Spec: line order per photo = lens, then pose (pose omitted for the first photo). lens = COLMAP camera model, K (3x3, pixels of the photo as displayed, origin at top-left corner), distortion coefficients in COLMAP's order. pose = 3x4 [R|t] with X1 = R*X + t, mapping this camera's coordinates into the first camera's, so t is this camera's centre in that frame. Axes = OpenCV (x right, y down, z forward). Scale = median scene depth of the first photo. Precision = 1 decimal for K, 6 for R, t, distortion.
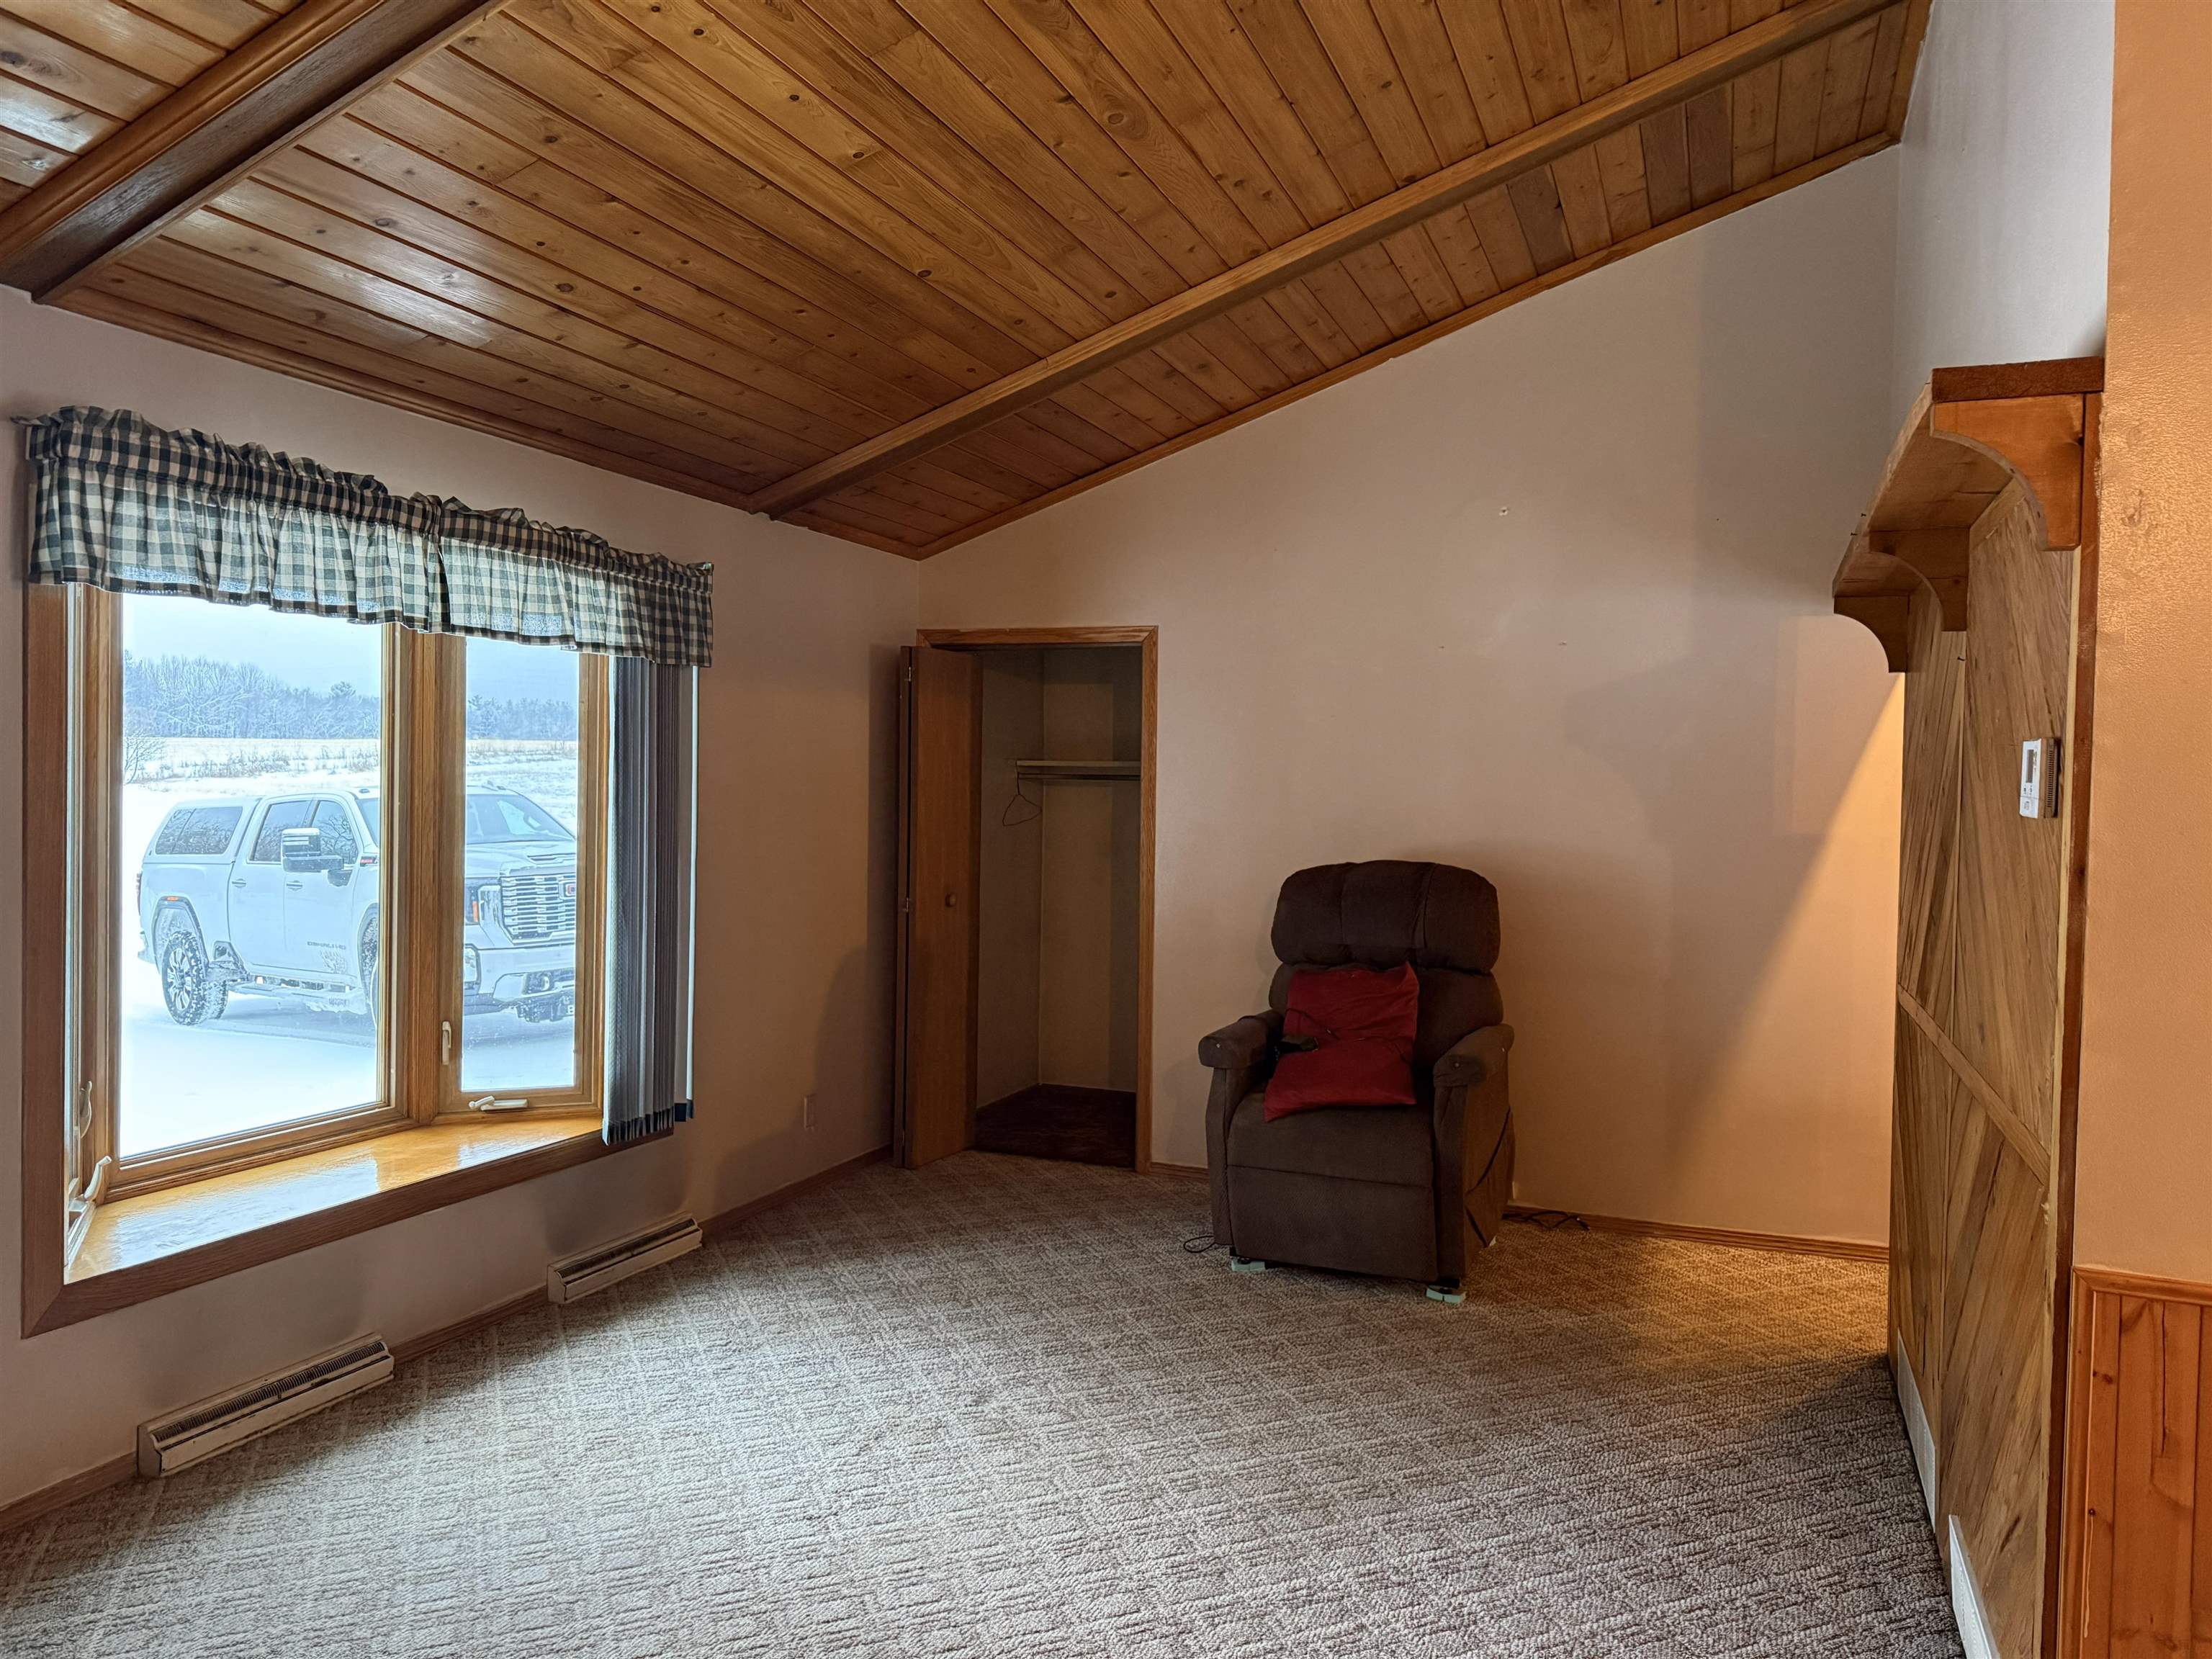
lens RADIAL K [[1554.9, 0, 1110.9], [0, 1554.9, 826.4], [0, 0, 1]] dist [0.031280, -0.012248]
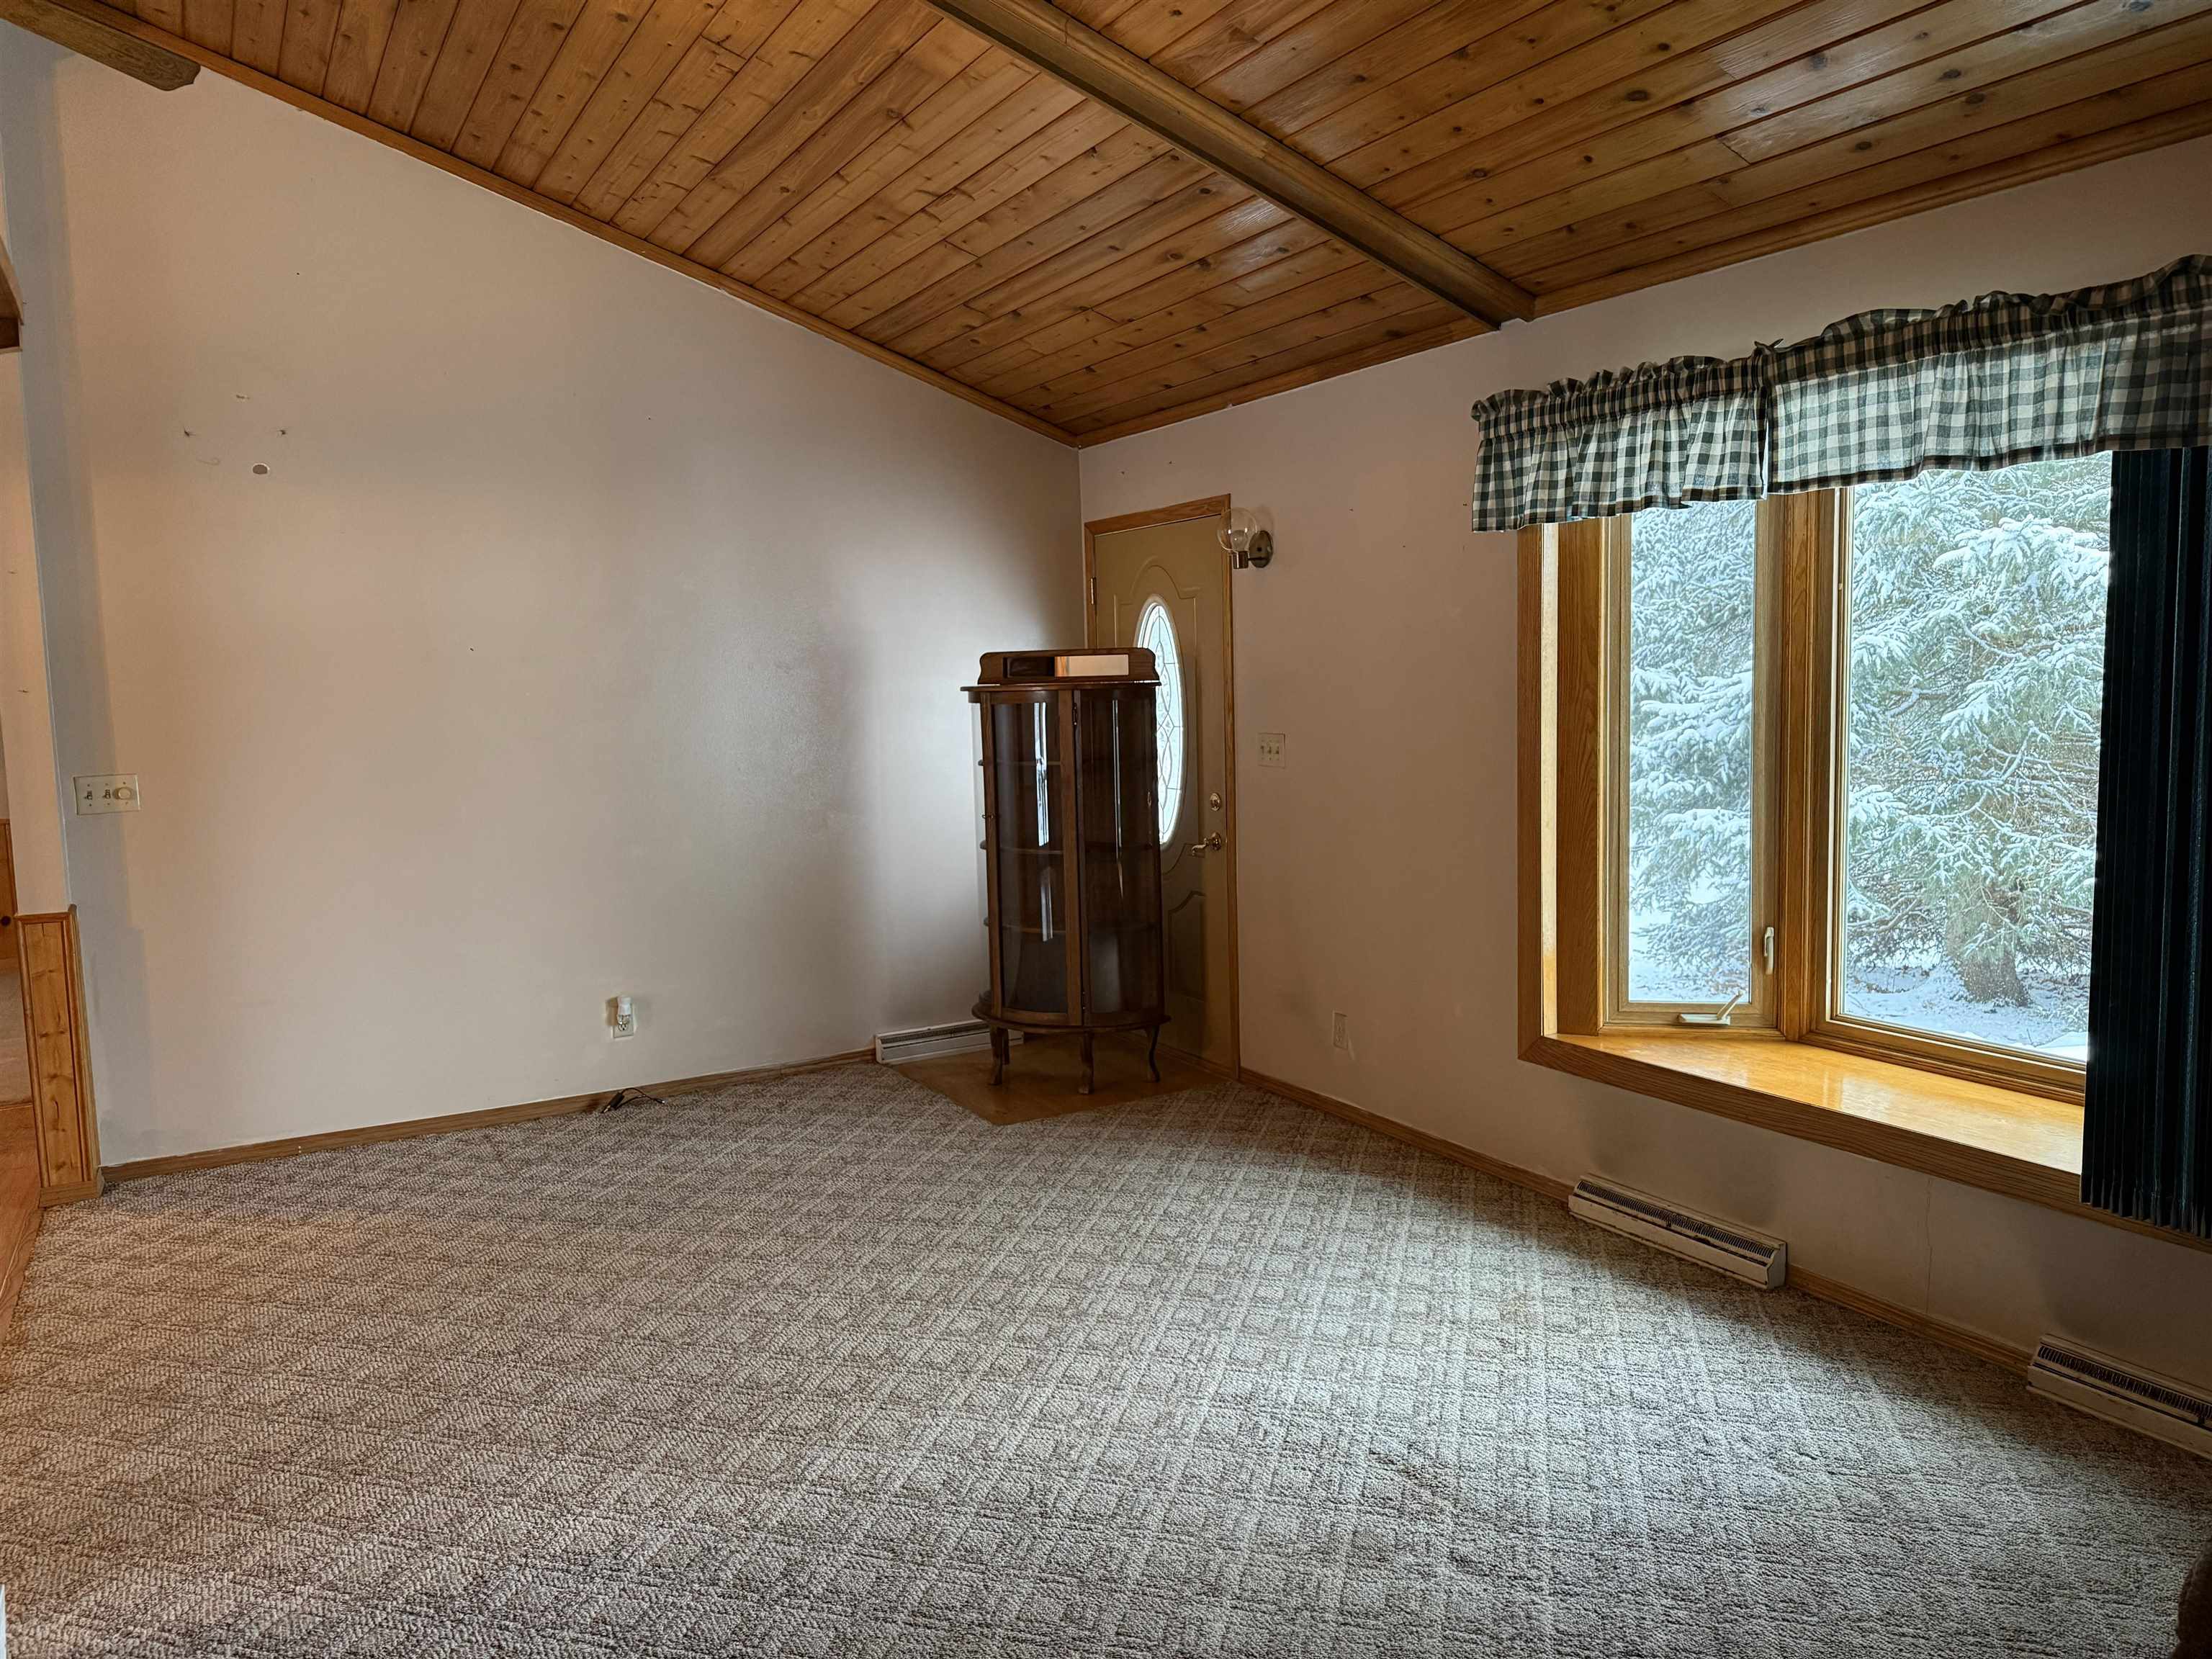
lens RADIAL K [[1554.9, 0, 1110.8], [0, 1554.9, 827.3], [0, 0, 1]] dist [0.031280, -0.012248]
pose [[-0.606280, 0.077801, -0.791437, 0.534454], [-0.008058, 0.994551, 0.103941, -0.025607], [0.795211, 0.069395, -0.602349, 1.273114]]
